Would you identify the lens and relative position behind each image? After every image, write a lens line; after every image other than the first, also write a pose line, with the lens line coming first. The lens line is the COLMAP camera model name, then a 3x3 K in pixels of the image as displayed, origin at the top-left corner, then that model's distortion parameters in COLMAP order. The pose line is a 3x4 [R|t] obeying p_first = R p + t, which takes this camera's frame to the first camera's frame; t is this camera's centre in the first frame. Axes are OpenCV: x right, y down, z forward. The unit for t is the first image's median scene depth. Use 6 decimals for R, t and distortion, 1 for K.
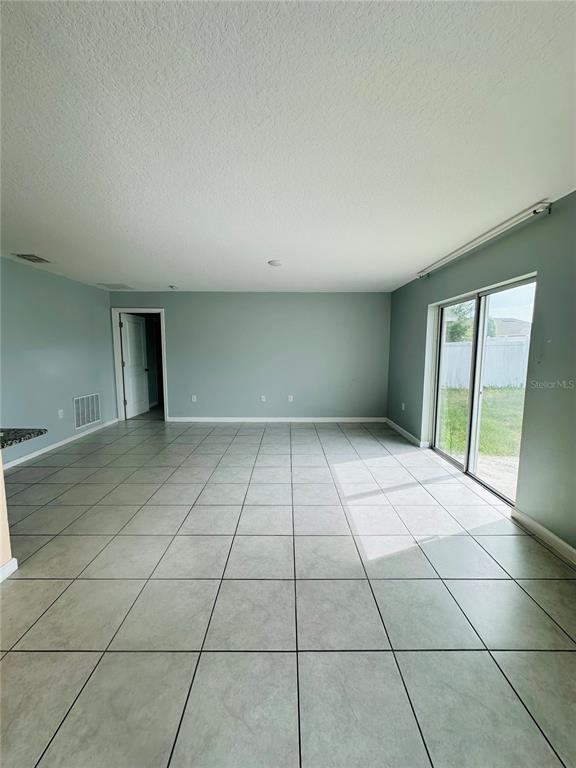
lens RADIAL K [[305.3, 0, 290.3], [0, 305.3, 384.0], [0, 0, 1]] dist [-0.005370, 0.001966]
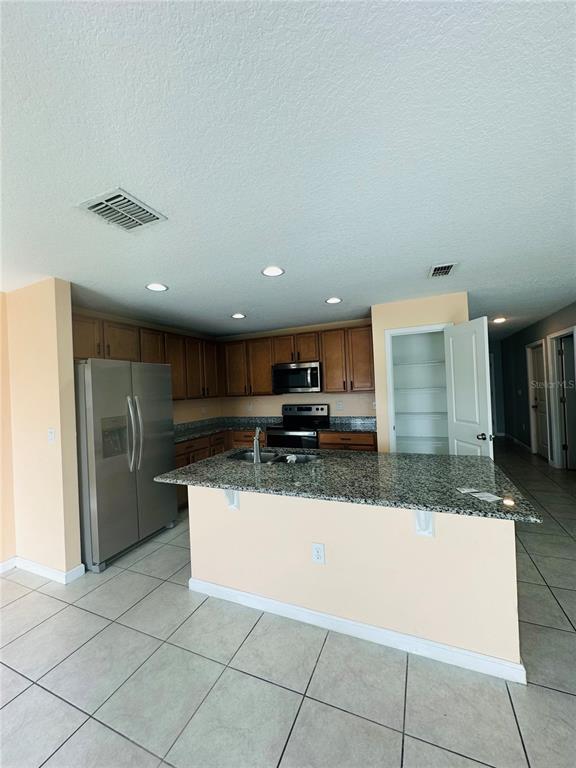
lens RADIAL K [[305.3, 0, 287.7], [0, 305.3, 386.3], [0, 0, 1]] dist [-0.005370, 0.001966]
pose [[-0.404557, 0.007031, -0.914486, 0.012292], [-0.061646, 0.997486, 0.034941, -0.056561], [0.912433, 0.070510, -0.403106, 0.336472]]
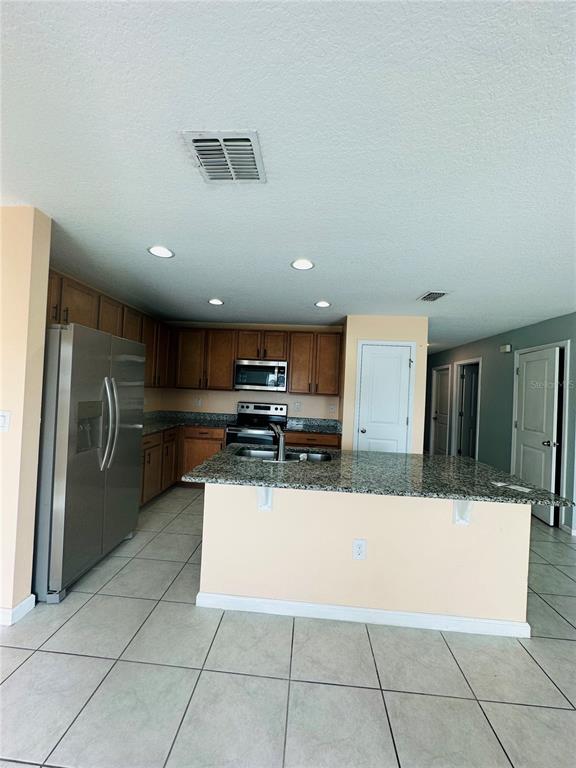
lens RADIAL K [[305.3, 0, 287.3], [0, 305.3, 386.3], [0, 0, 1]] dist [-0.005370, 0.001966]
pose [[-0.075744, -0.019300, -0.996941, 0.055594], [-0.157517, 0.987490, -0.007149, -0.018795], [0.984607, 0.156494, -0.077836, 0.098642]]
